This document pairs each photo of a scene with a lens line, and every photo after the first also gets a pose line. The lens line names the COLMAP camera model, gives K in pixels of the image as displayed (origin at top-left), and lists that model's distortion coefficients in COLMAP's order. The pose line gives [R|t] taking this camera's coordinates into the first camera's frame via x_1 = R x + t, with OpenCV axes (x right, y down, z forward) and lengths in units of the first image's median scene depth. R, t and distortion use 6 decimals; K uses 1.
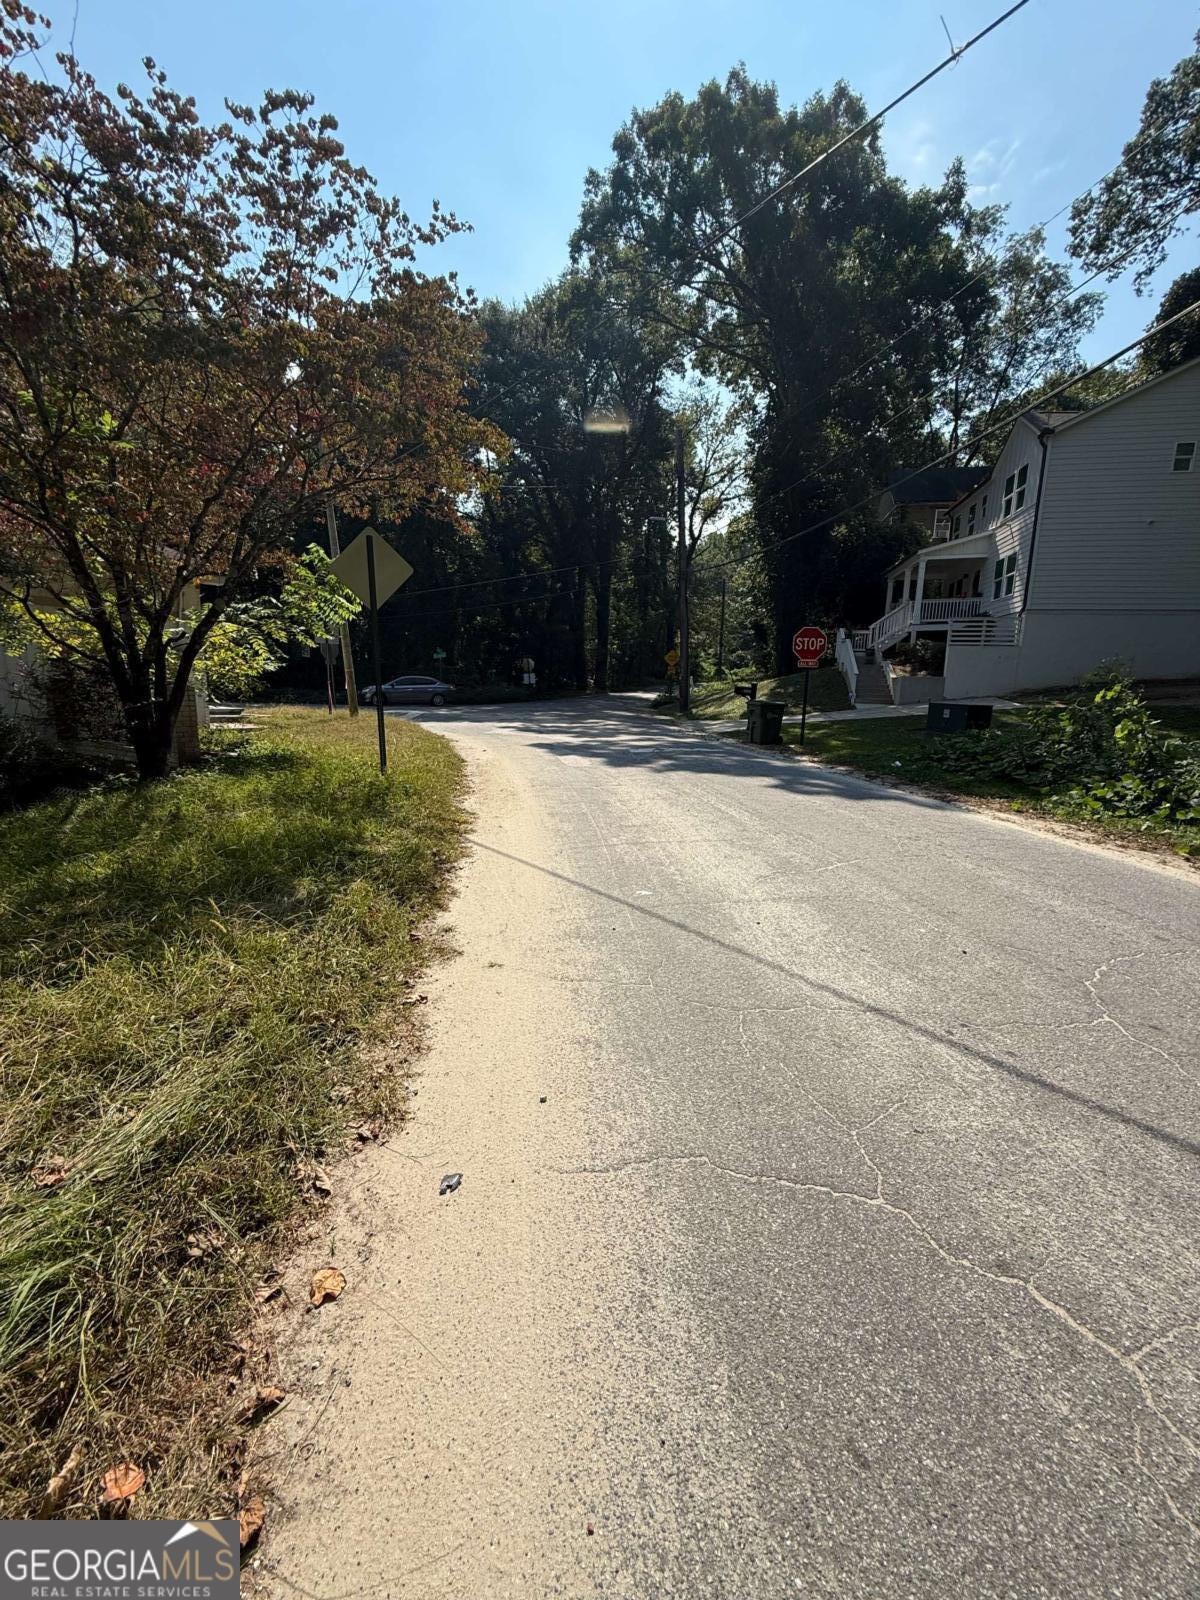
lens RADIAL K [[635.9, 0, 600.0], [0, 635.9, 800.0], [0, 0, 1]] dist [-0.001605, 0.000207]
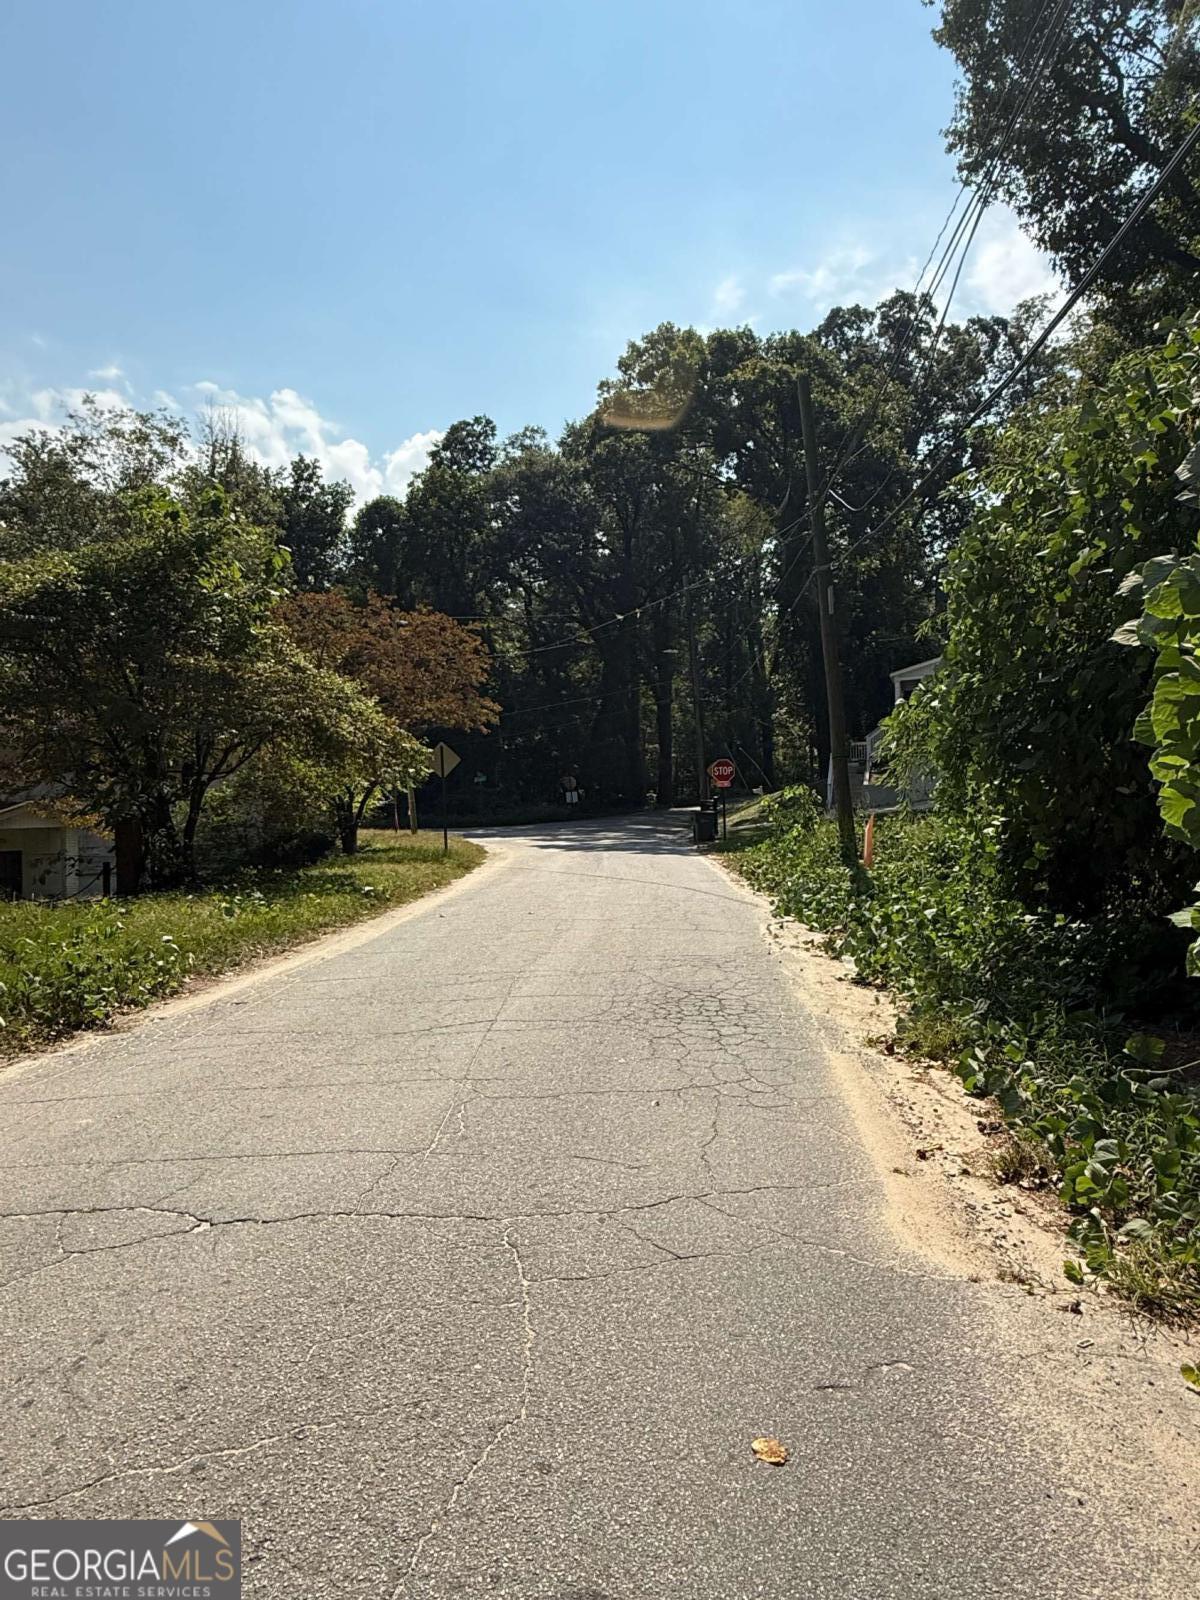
lens RADIAL K [[974.9, 0, 600.0], [0, 974.9, 800.0], [0, 0, 1]] dist [-0.001514, -0.000261]
pose [[0.990612, -0.044707, -0.129186, 0.182165], [0.021357, 0.984021, -0.176769, 0.112952], [0.135025, 0.172350, 0.975738, -0.653967]]
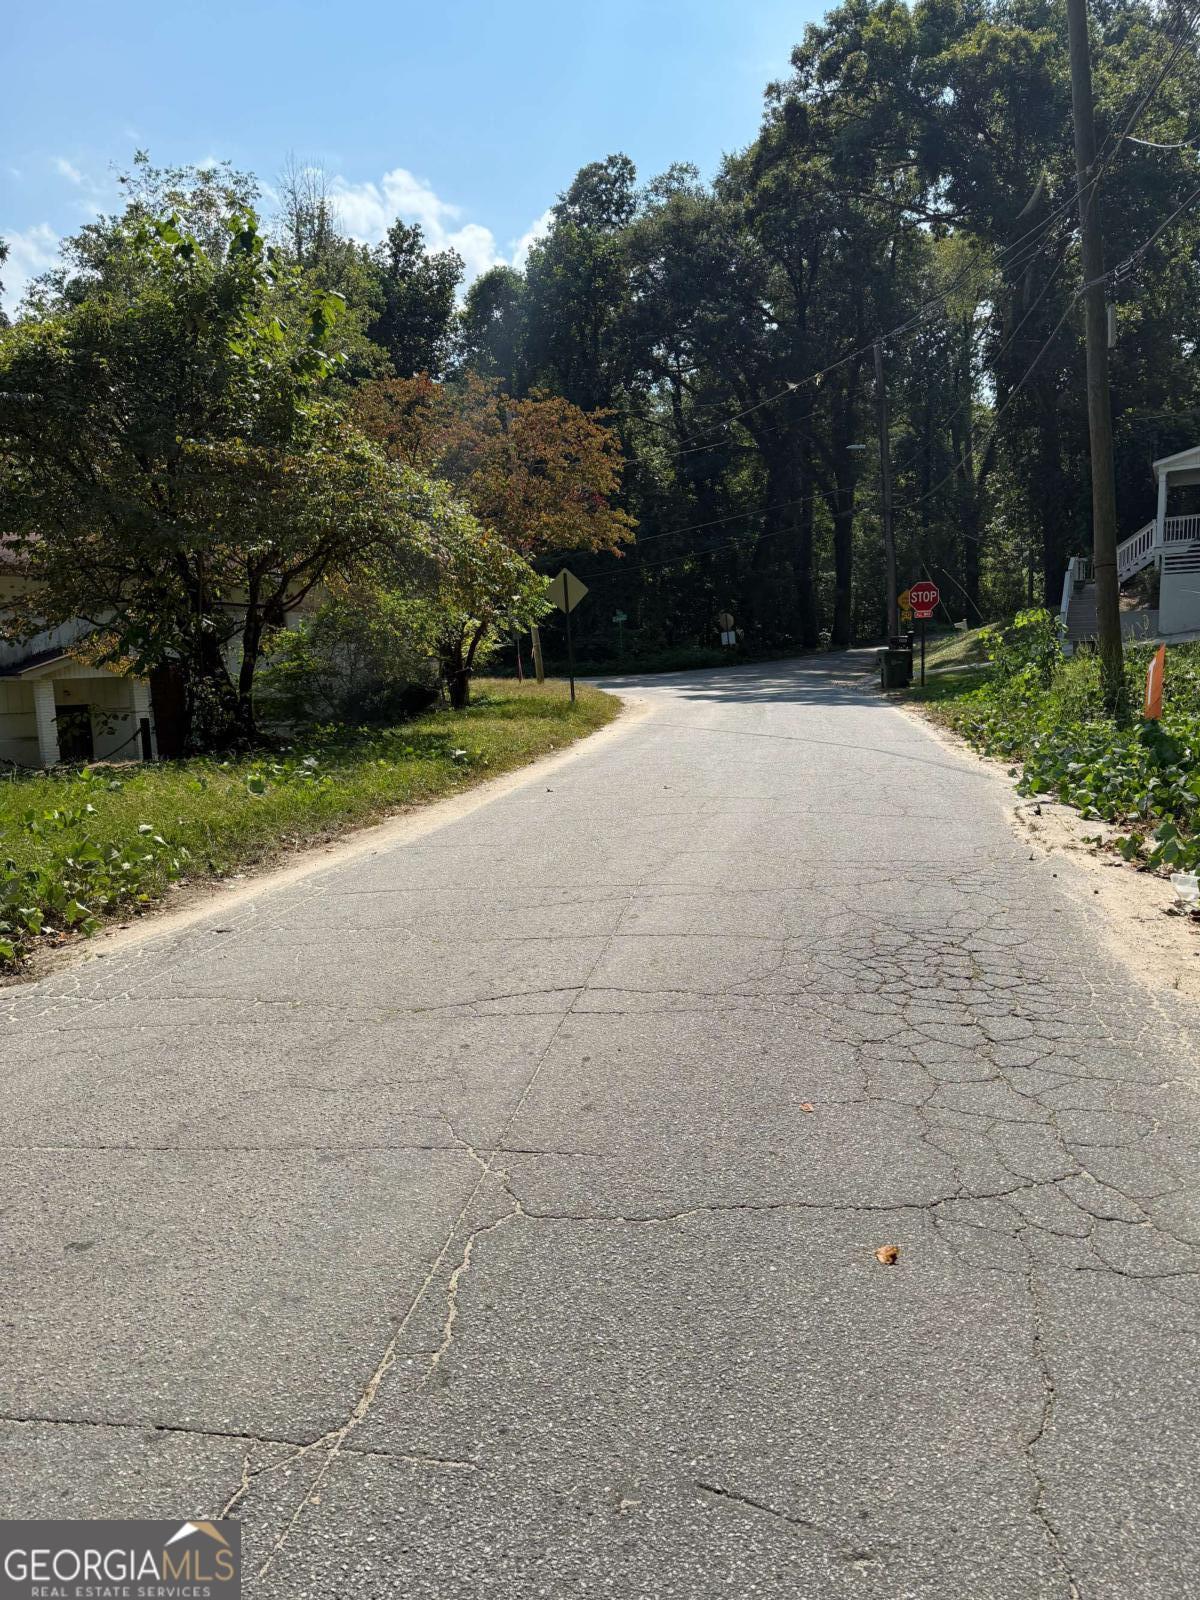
lens RADIAL K [[1099.4, 0, 600.0], [0, 1099.4, 800.0], [0, 0, 1]] dist [0.090492, -0.121260]
pose [[0.960859, -0.020674, -0.276266, 0.171384], [0.010122, 0.999166, -0.039567, 0.103106], [0.276854, 0.035222, 0.960266, -0.575235]]
